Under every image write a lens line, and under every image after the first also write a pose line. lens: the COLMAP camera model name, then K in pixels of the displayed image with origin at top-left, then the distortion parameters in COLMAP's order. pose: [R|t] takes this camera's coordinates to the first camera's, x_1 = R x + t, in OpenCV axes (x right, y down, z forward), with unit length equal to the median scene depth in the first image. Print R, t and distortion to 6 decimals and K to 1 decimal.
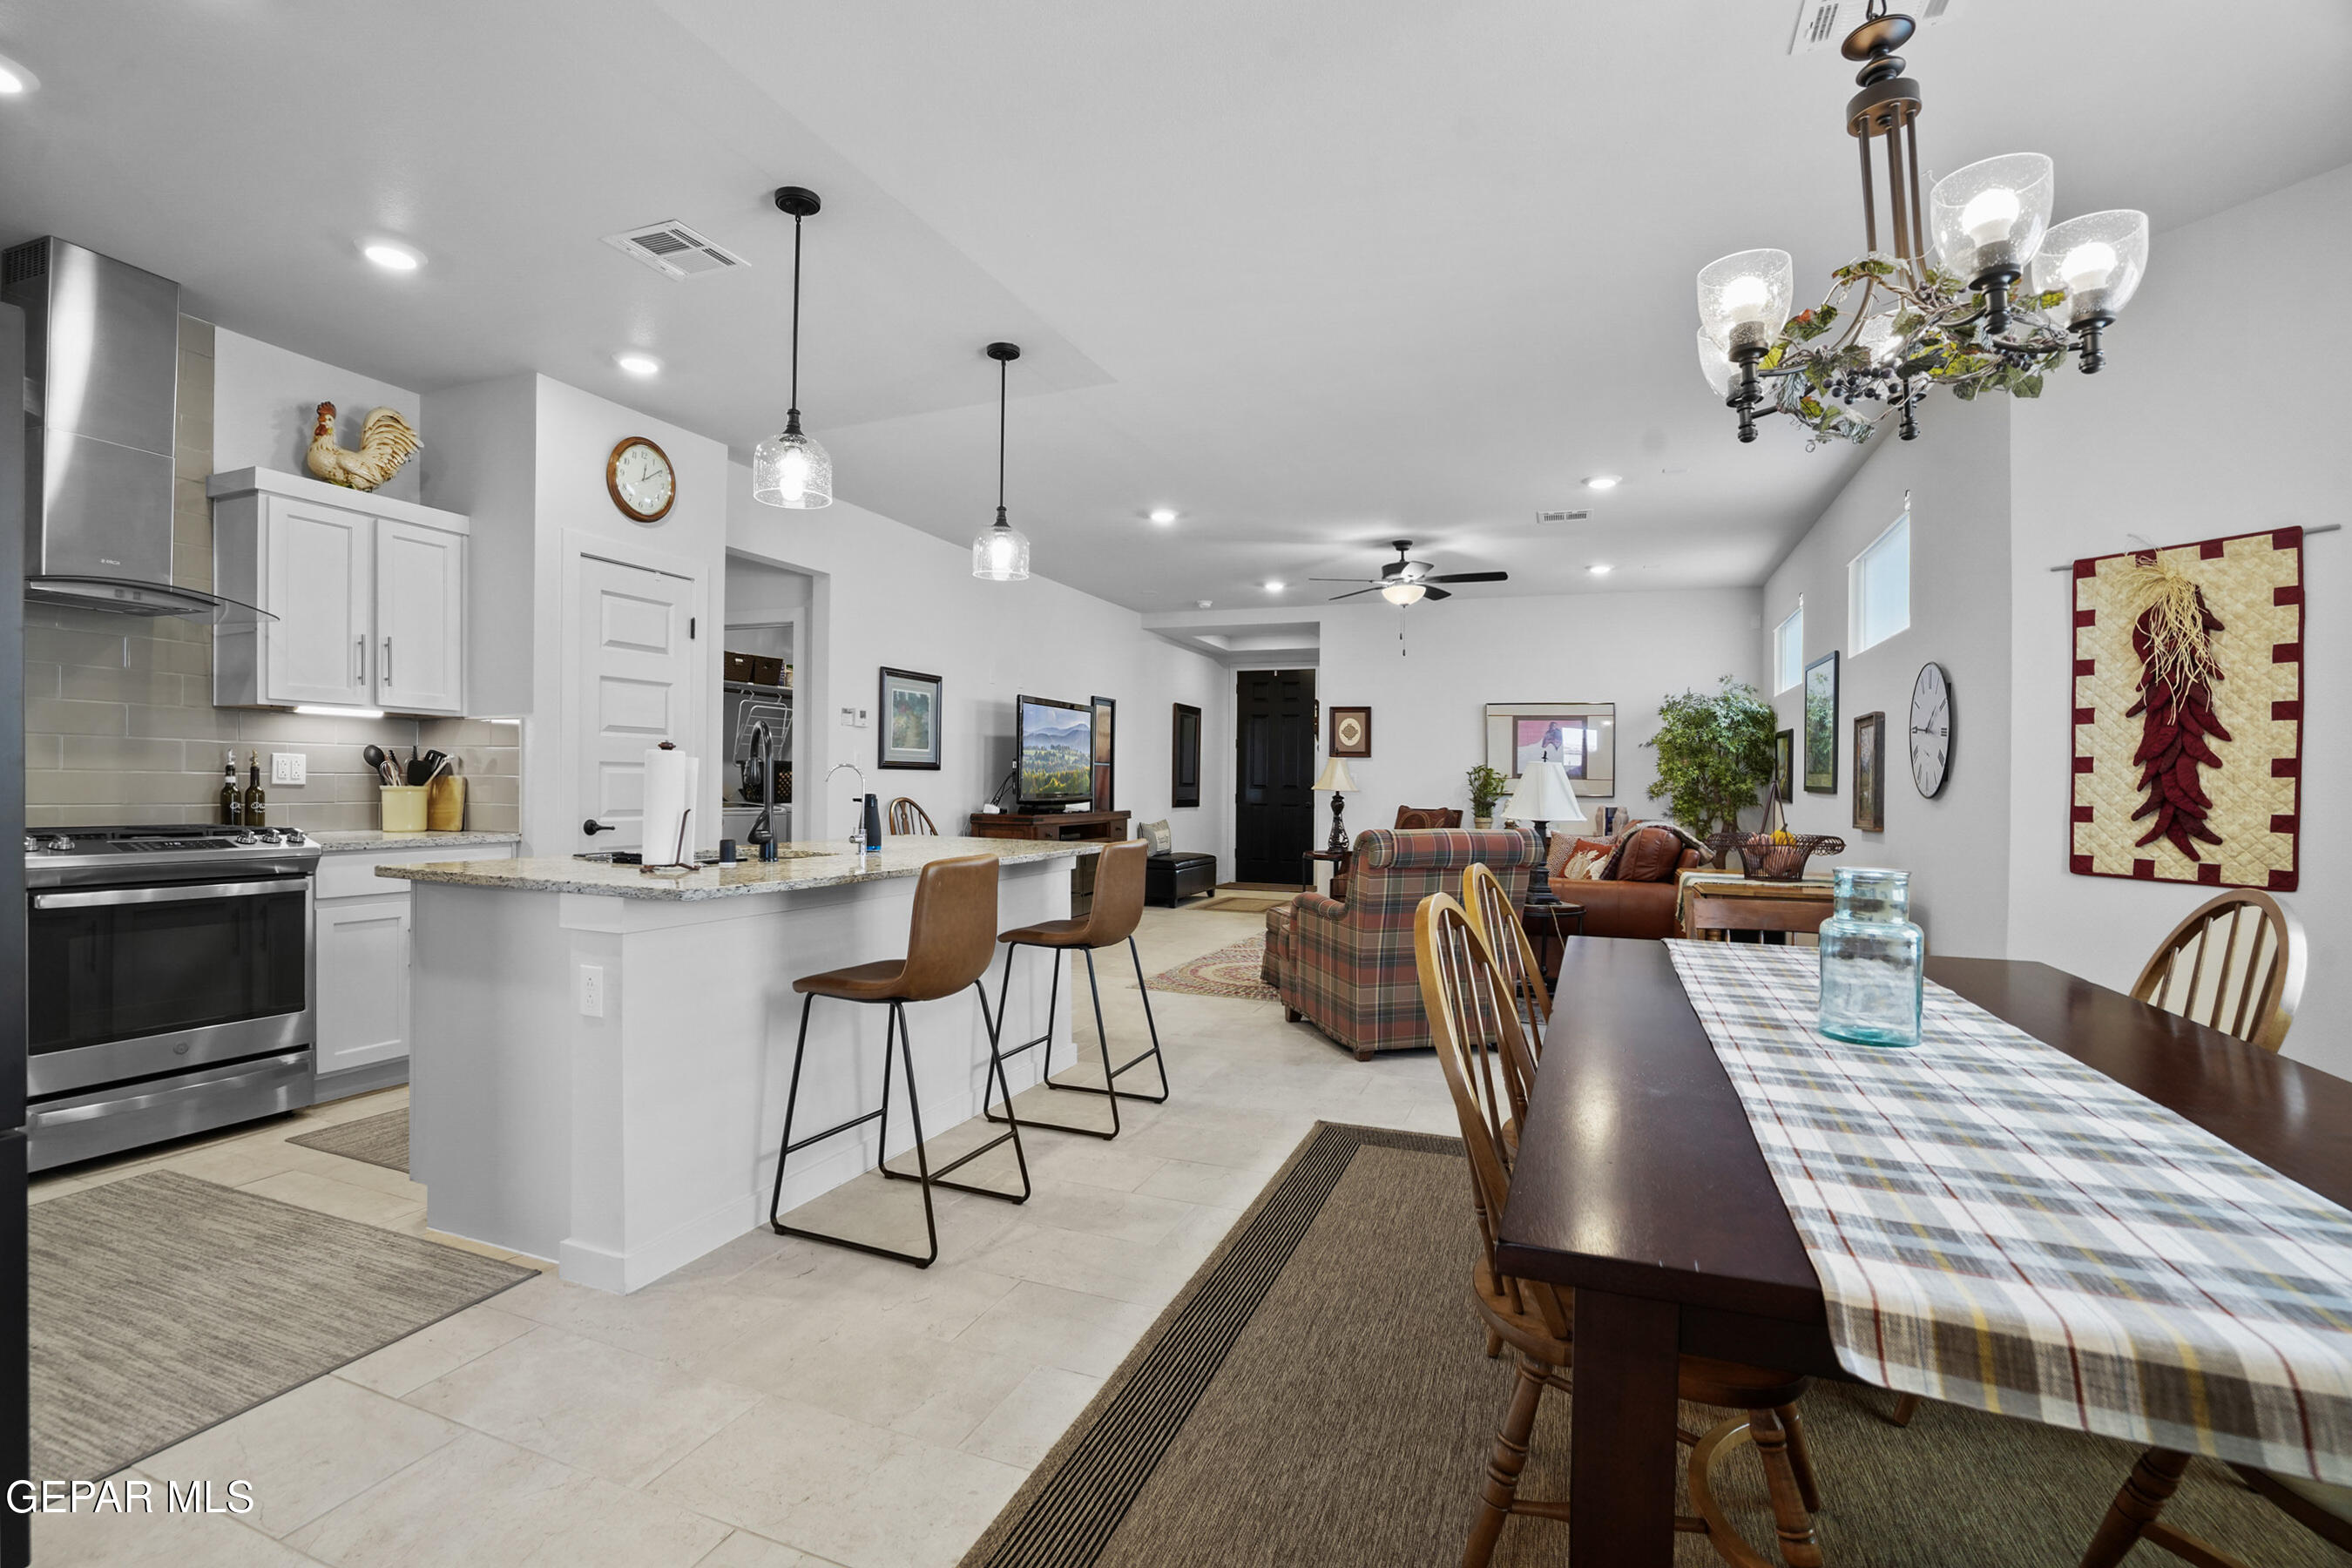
lens RADIAL K [[1087.7, 0, 1124.9], [0, 1087.7, 815.3], [0, 0, 1]] dist [-0.022090, 0.000624]
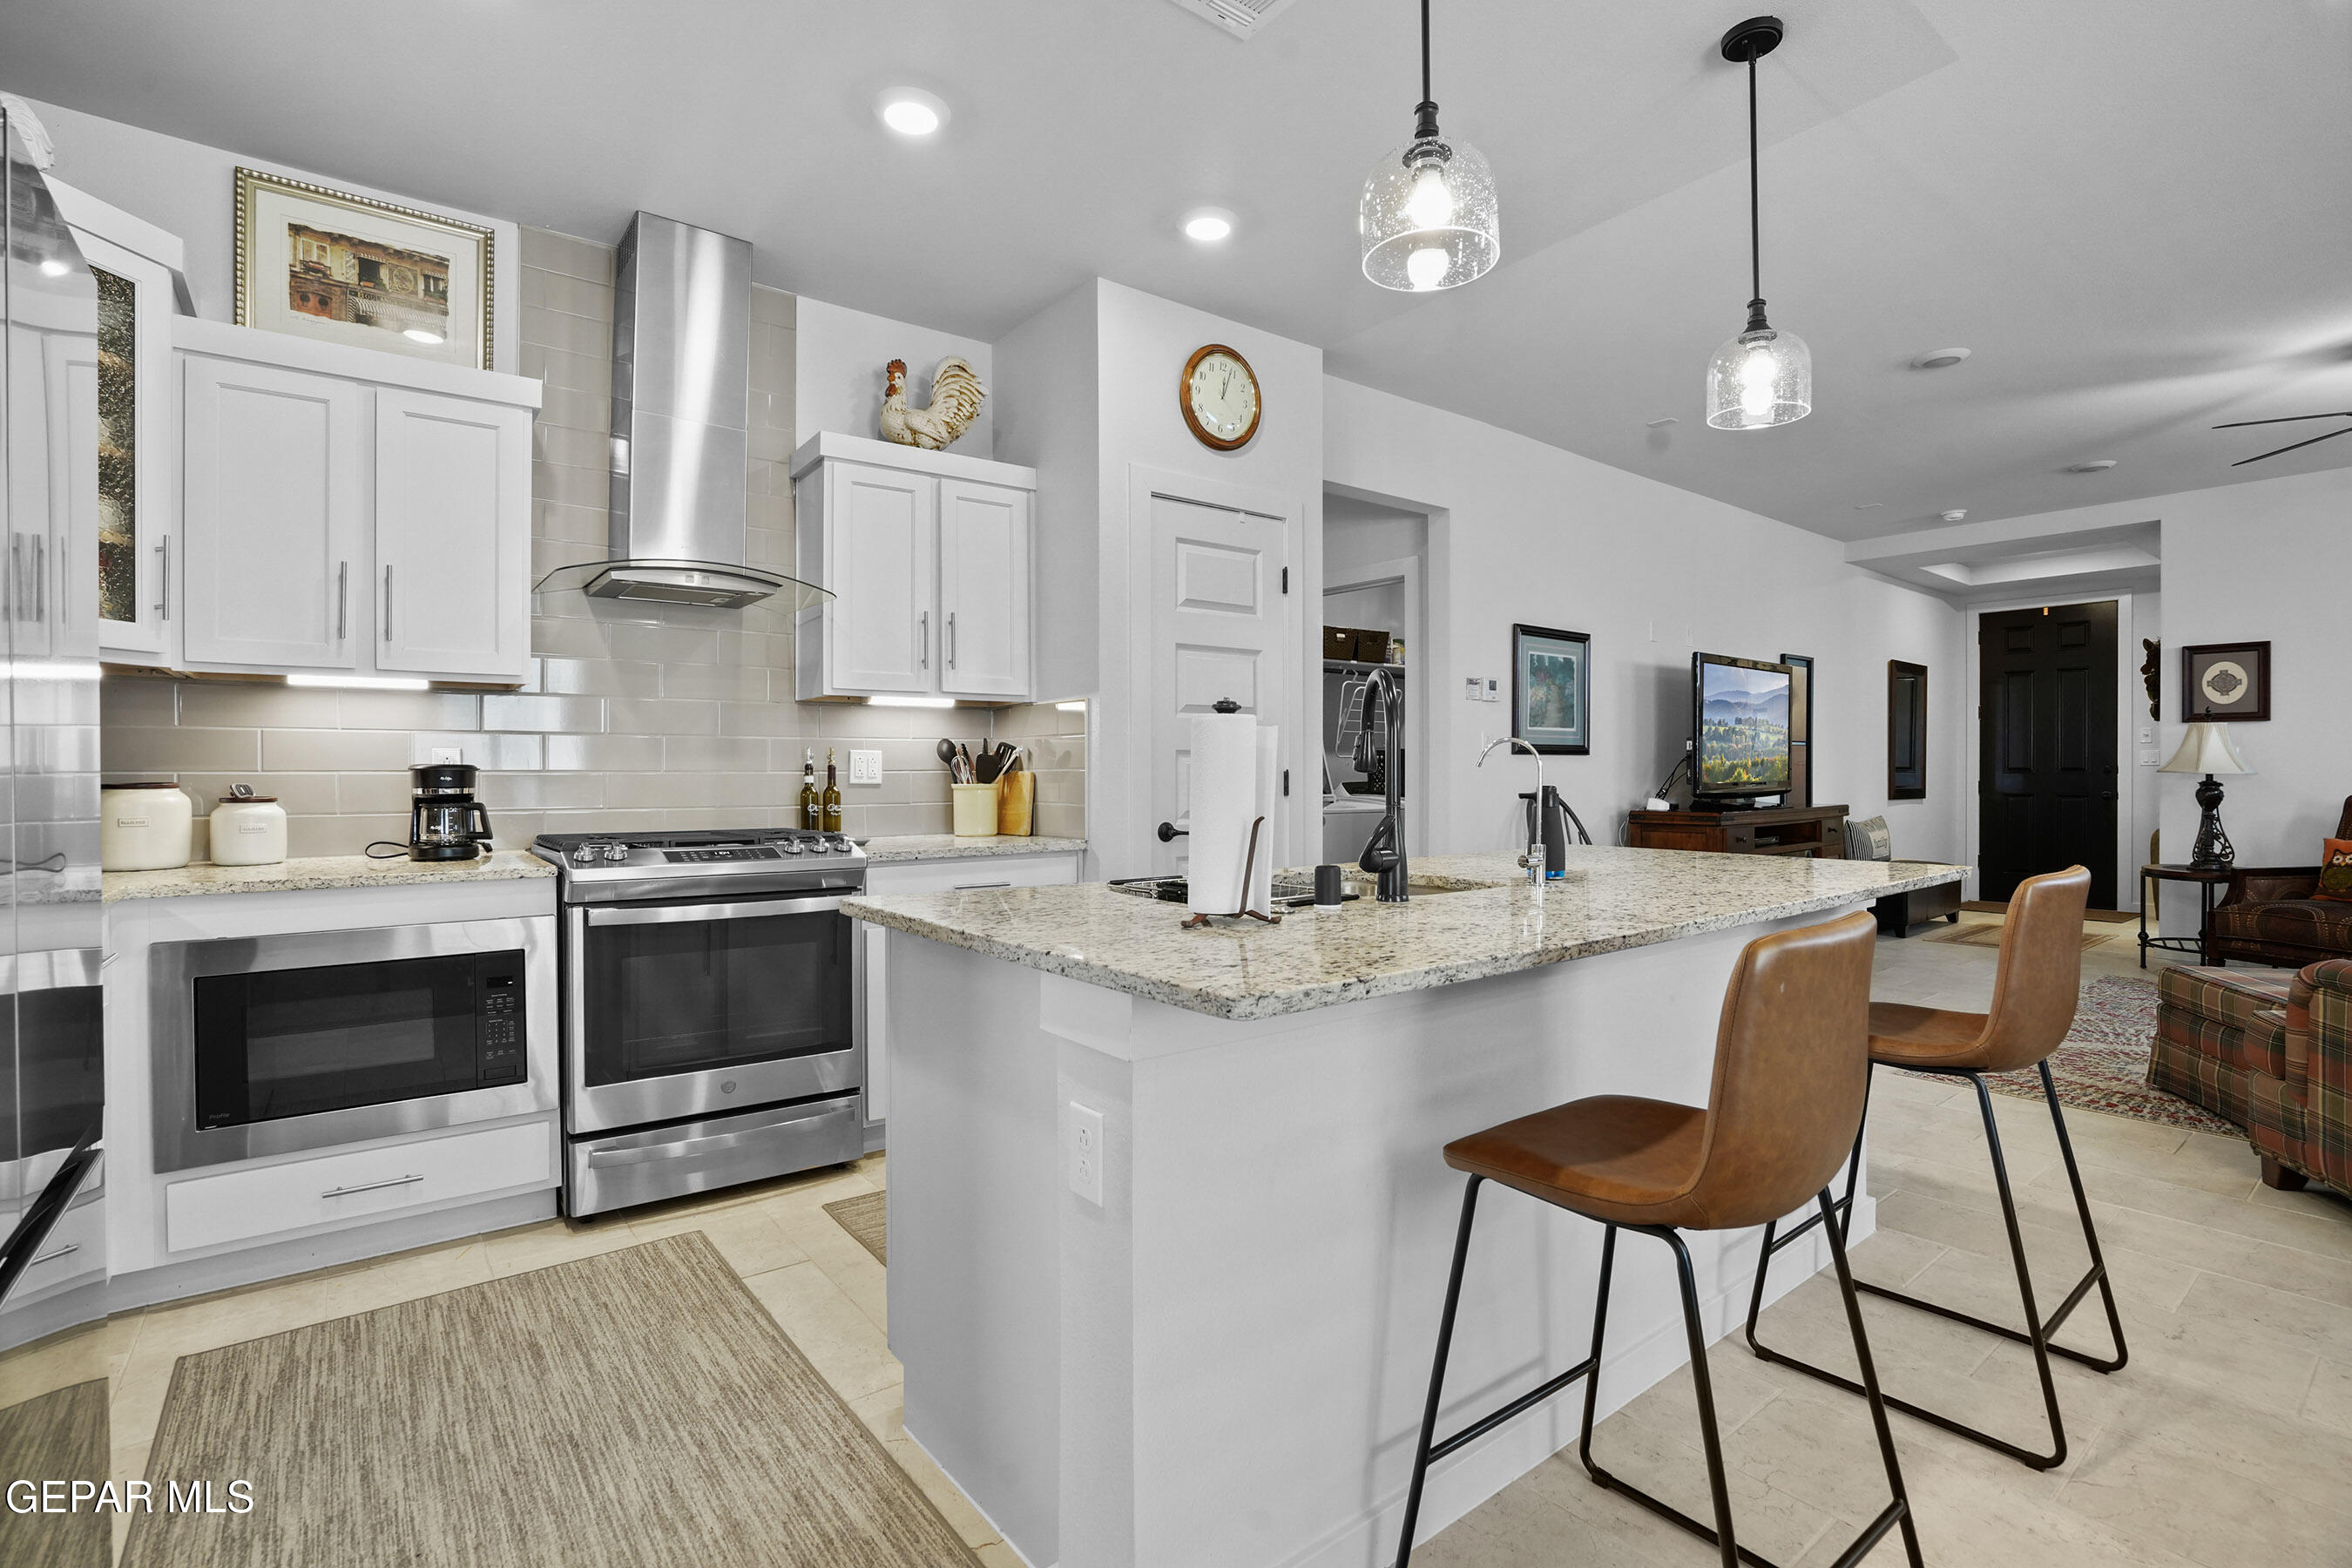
lens RADIAL K [[1156.0, 0, 1176.0], [0, 1156.0, 784.0], [0, 0, 1]] dist [-0.133889, 0.102224]
pose [[0.884941, -0.014001, -0.465493, -0.092781], [0.003338, 0.999713, -0.023724, -0.004786], [0.465691, 0.019440, 0.884734, 0.256862]]
